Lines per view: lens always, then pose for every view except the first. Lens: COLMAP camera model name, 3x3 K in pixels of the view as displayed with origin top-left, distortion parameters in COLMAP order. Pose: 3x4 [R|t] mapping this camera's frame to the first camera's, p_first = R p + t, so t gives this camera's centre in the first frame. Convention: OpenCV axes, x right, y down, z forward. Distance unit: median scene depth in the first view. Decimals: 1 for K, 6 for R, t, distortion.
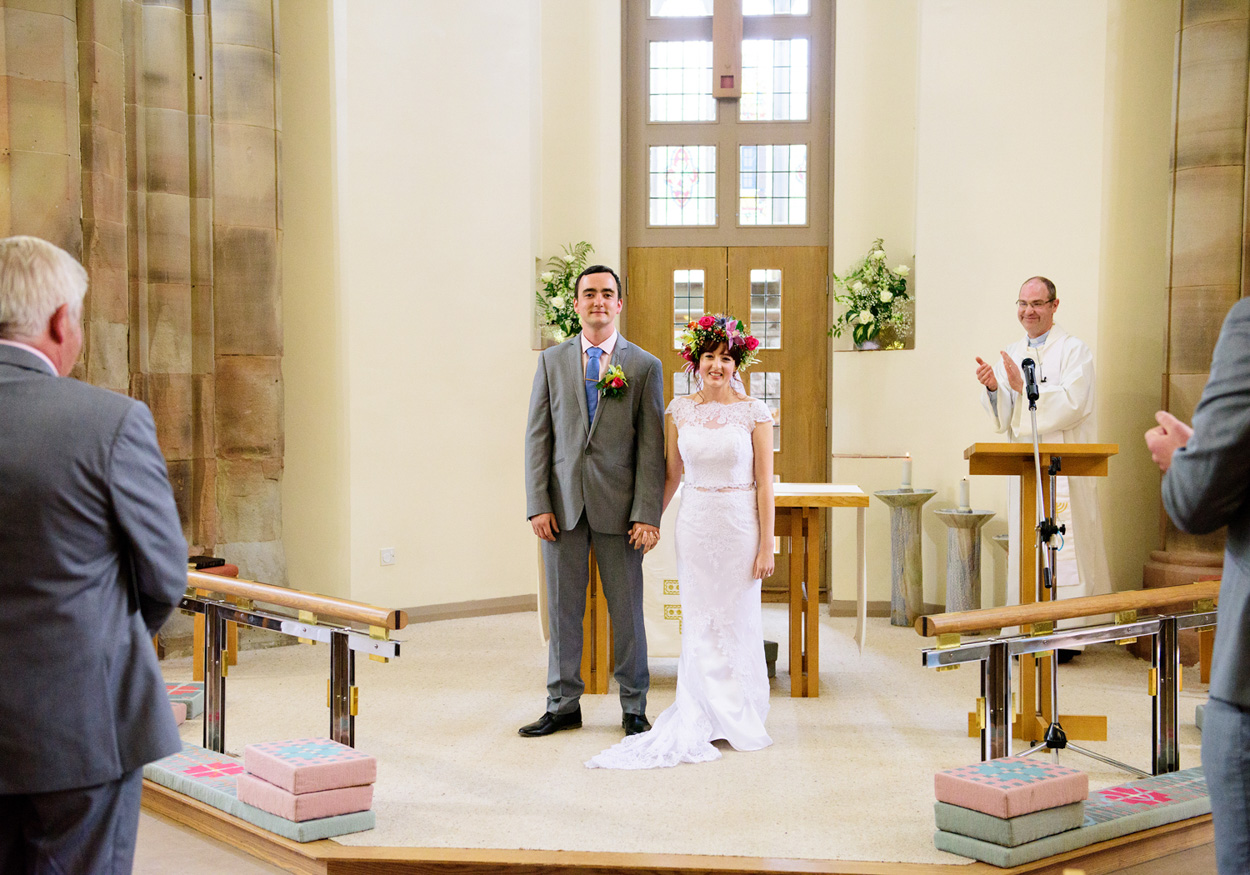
lens RADIAL K [[1746.7, 0, 623.1], [0, 1746.7, 459.1], [0, 0, 1]] dist [0.112517, 0.014141]
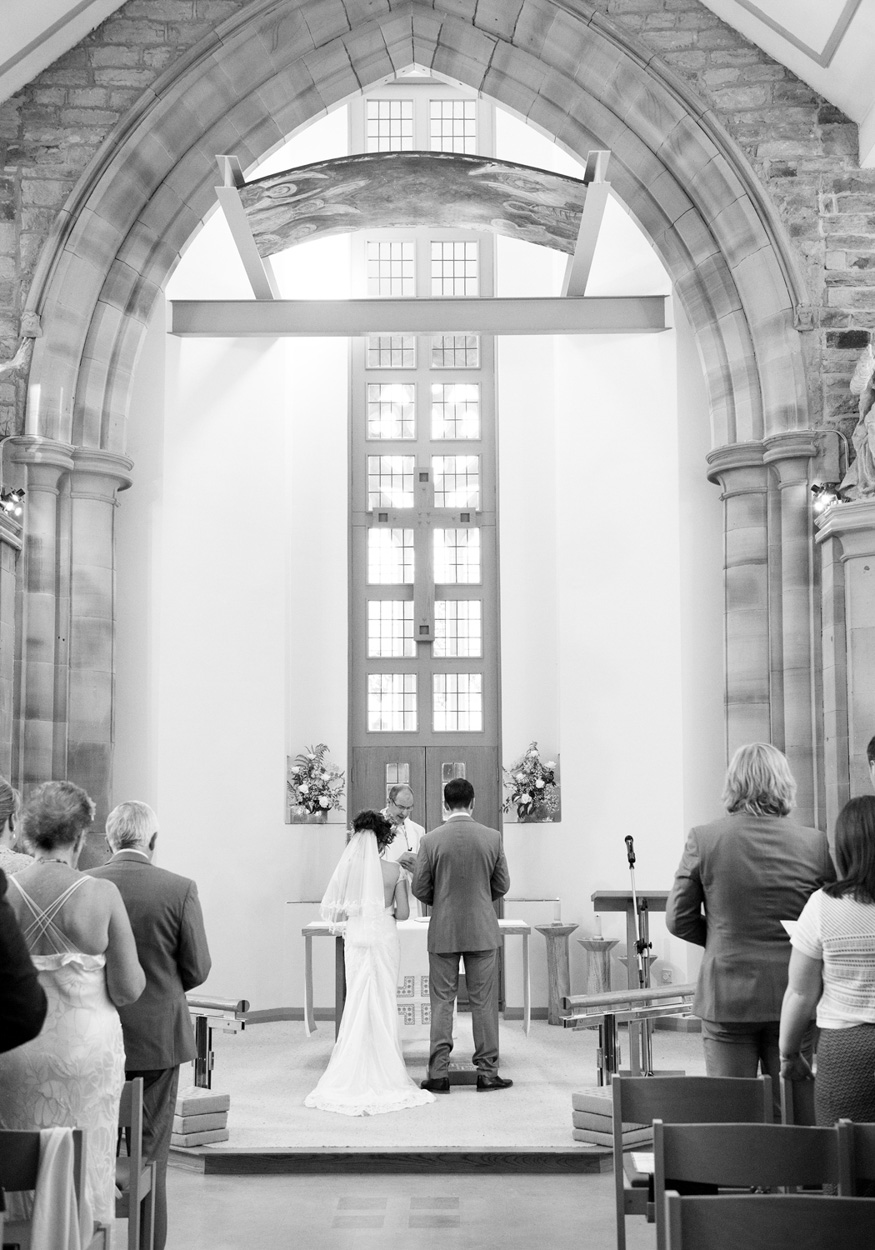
lens RADIAL K [[1786.5, 0, 437.5], [0, 1786.5, 625.0], [0, 0, 1]] dist [0.108548, 0.056035]
pose [[0.996132, 0.002369, 0.087834, -0.060640], [0.011244, 0.987981, -0.154168, 0.001247], [-0.087144, 0.154559, 0.984133, -0.443217]]
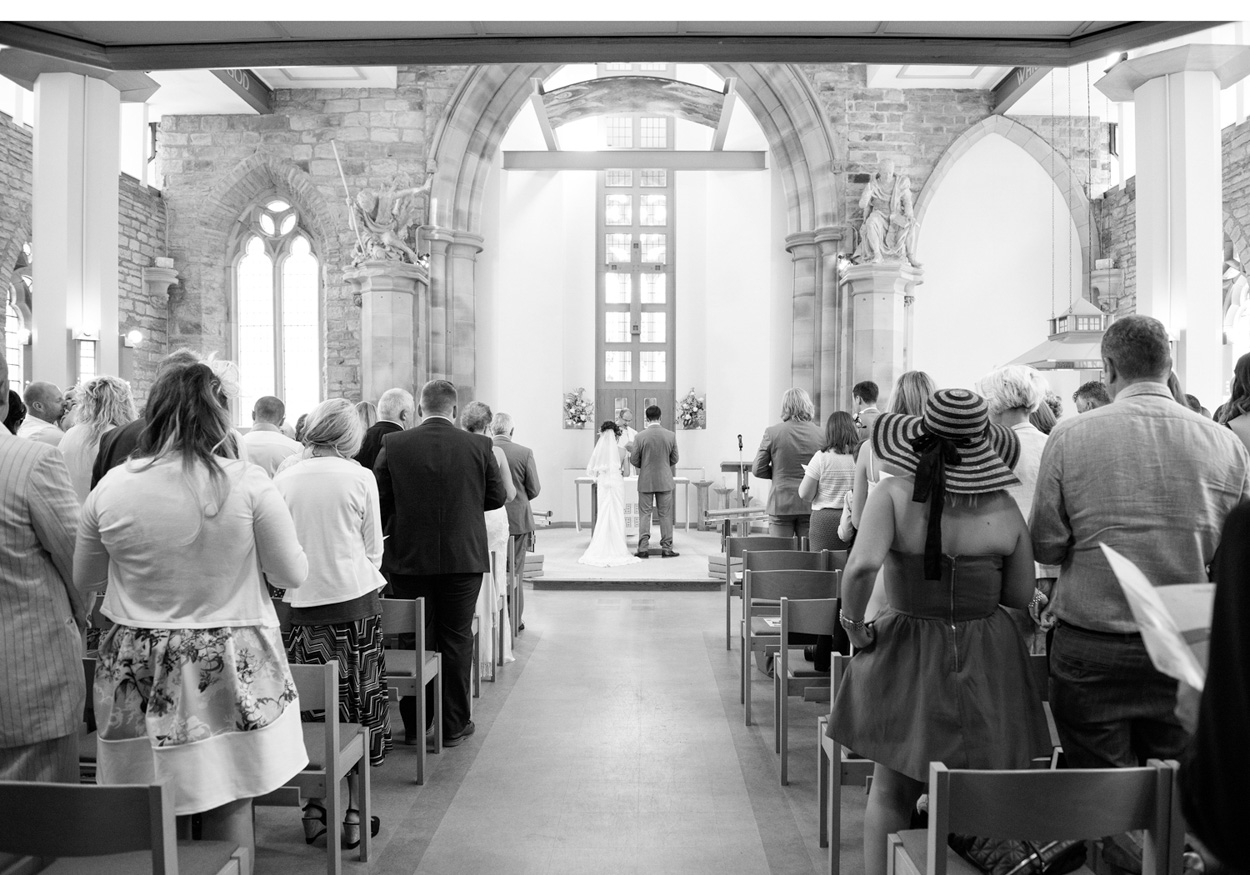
lens RADIAL K [[1063.1, 0, 640.0], [0, 1063.1, 463.9], [0, 0, 1]] dist [-0.048576, -0.000355]
pose [[0.995617, -0.001426, 0.093510, -0.092184], [0.003246, 0.999808, -0.019314, 0.023384], [-0.093464, 0.019533, 0.995431, -0.648559]]
